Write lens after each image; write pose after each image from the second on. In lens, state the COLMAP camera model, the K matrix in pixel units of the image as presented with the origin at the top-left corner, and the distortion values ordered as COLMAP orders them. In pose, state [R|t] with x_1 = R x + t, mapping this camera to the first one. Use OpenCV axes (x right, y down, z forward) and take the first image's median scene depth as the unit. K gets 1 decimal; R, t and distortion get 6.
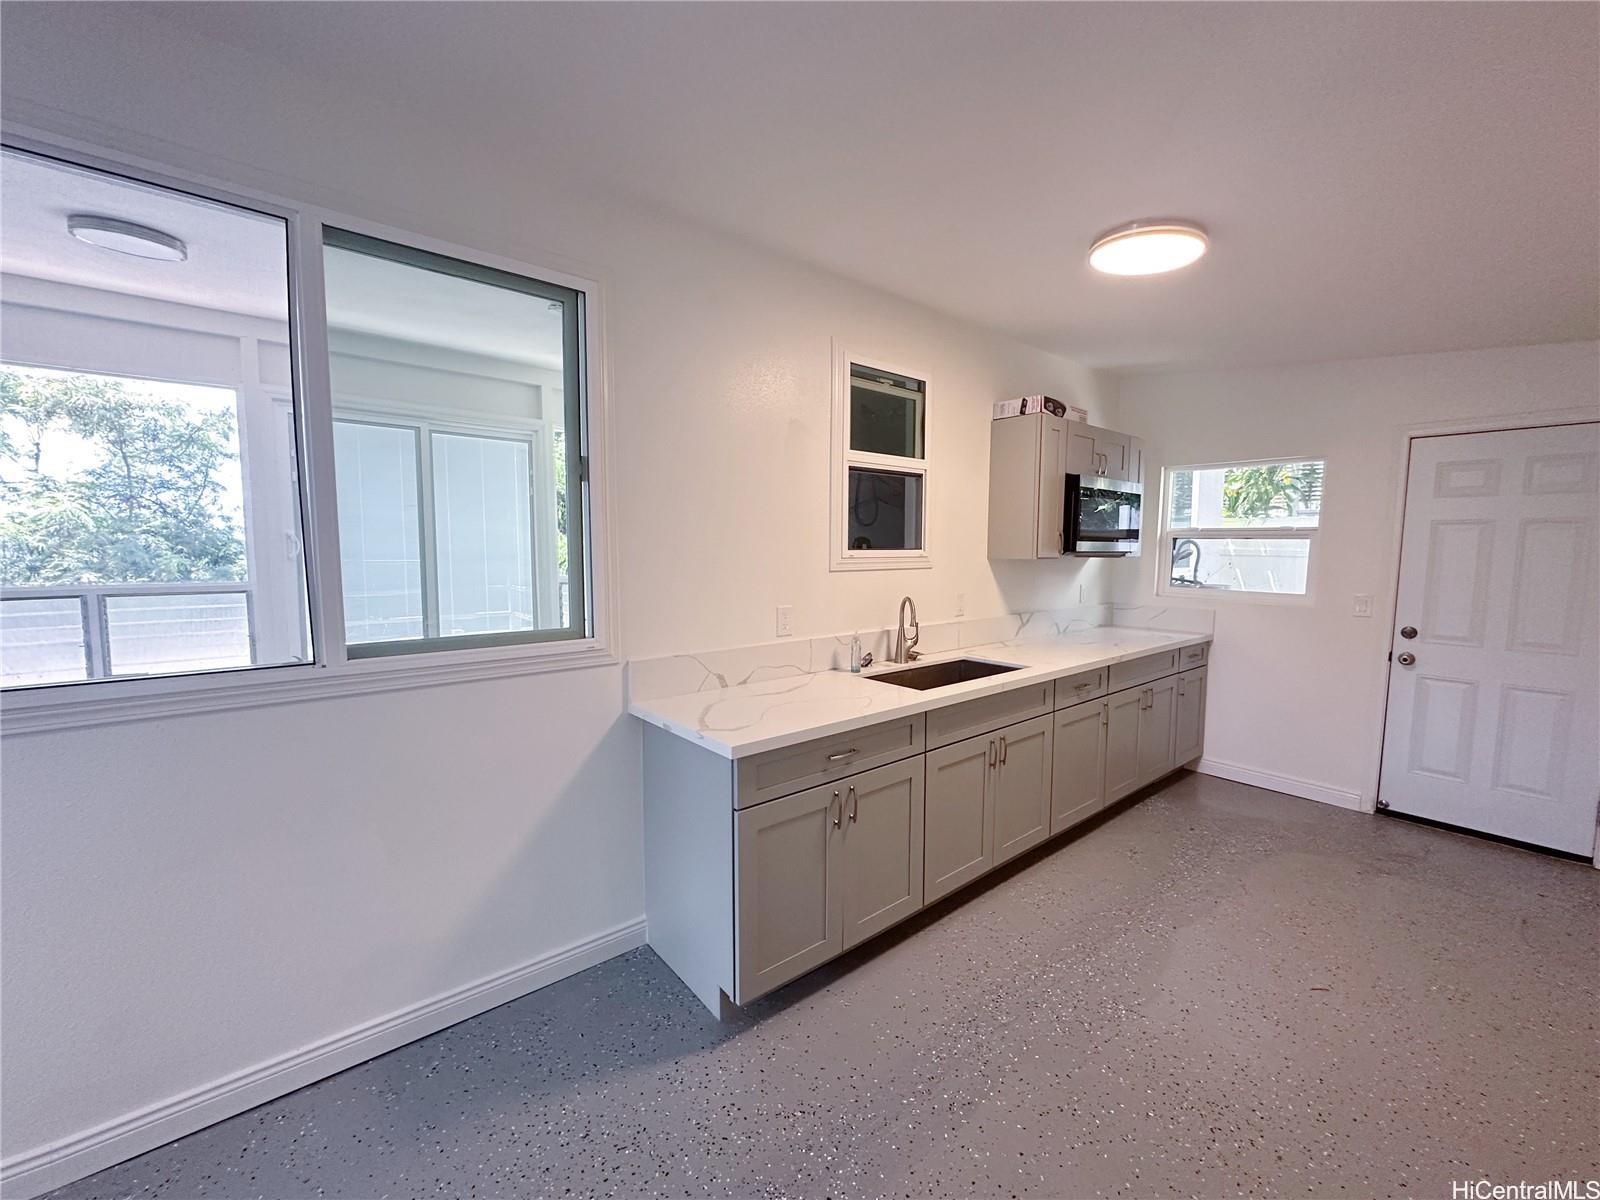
lens RADIAL K [[636.4, 0, 802.8], [0, 636.4, 603.3], [0, 0, 1]] dist [-0.000638, -0.000265]
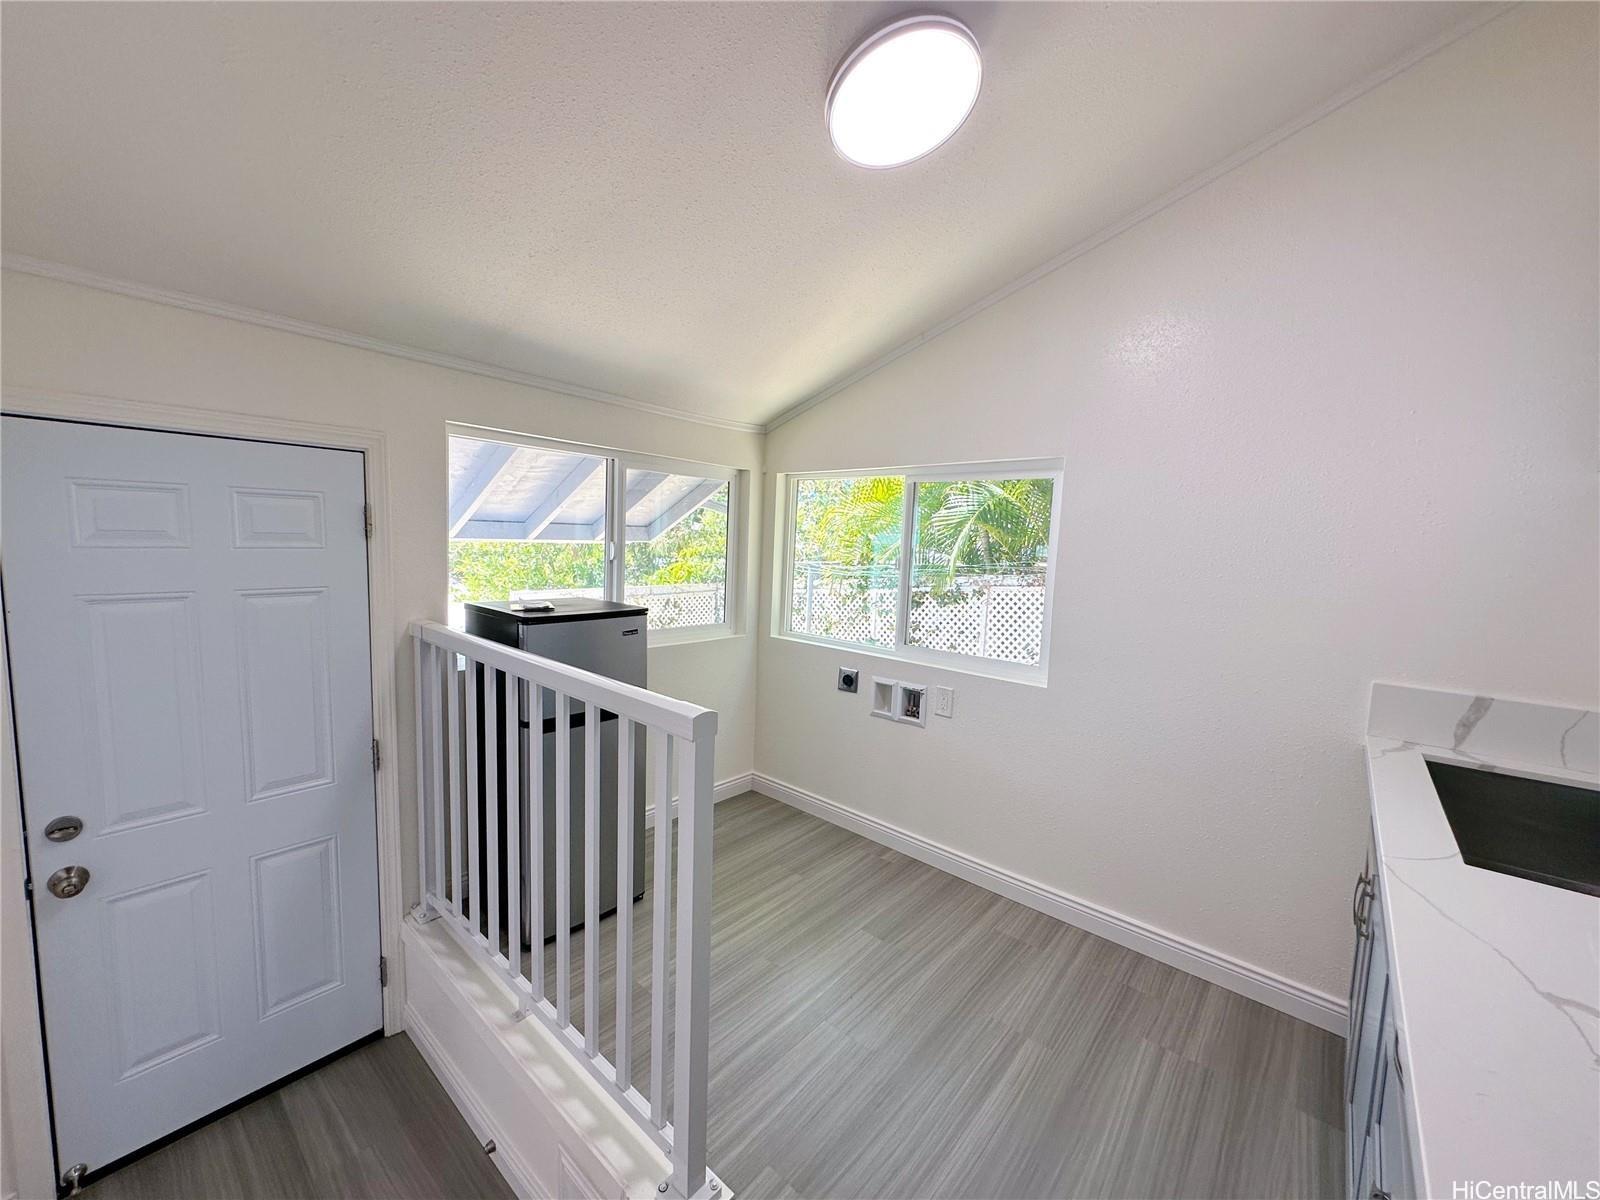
lens RADIAL K [[636.4, 0, 797.5], [0, 636.4, 599.8], [0, 0, 1]] dist [-0.000638, -0.000265]
pose [[-0.171011, -0.104664, 0.979694, 0.403235], [0.049502, 0.992173, 0.114638, -0.154072], [-0.984025, 0.068102, -0.164492, 0.518986]]
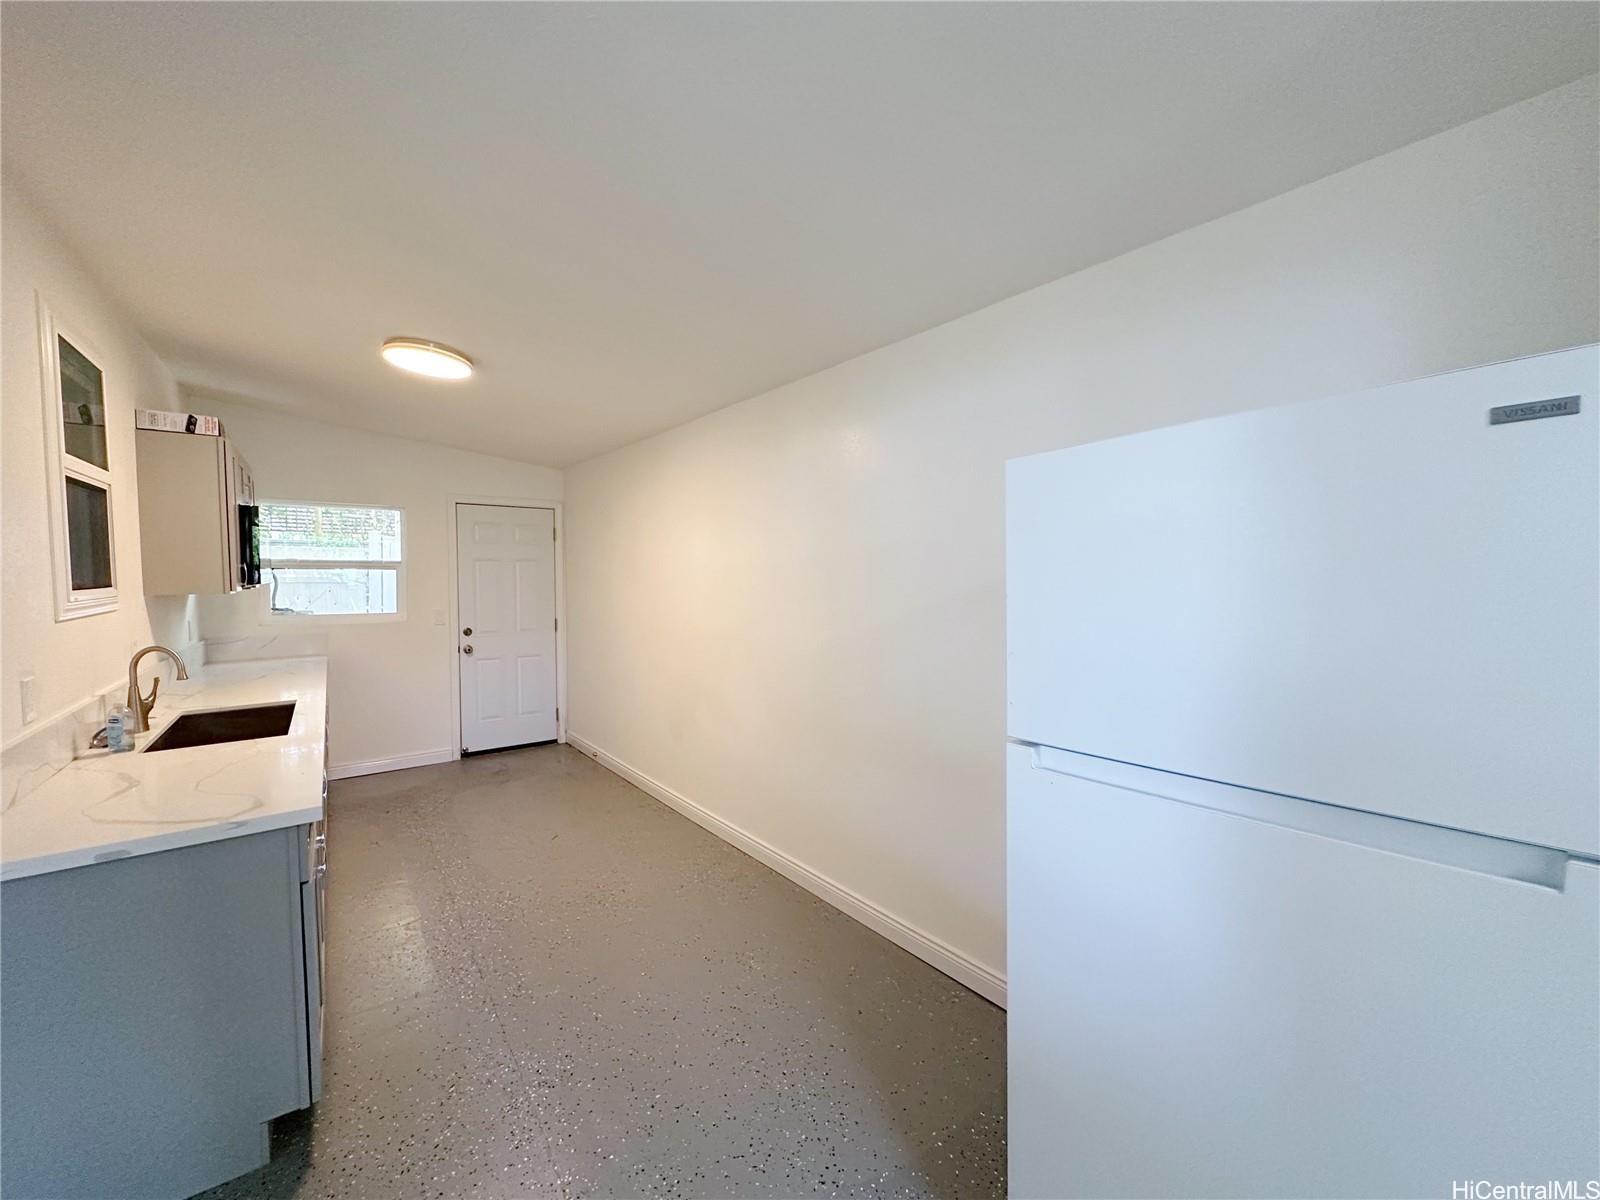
lens RADIAL K [[636.4, 0, 805.0], [0, 636.4, 598.3], [0, 0, 1]] dist [-0.000638, -0.000265]
pose [[0.046598, -0.047627, 0.997778, -0.514770], [0.089294, 0.995063, 0.043327, -0.027625], [-0.994915, 0.087076, 0.050621, 0.118098]]
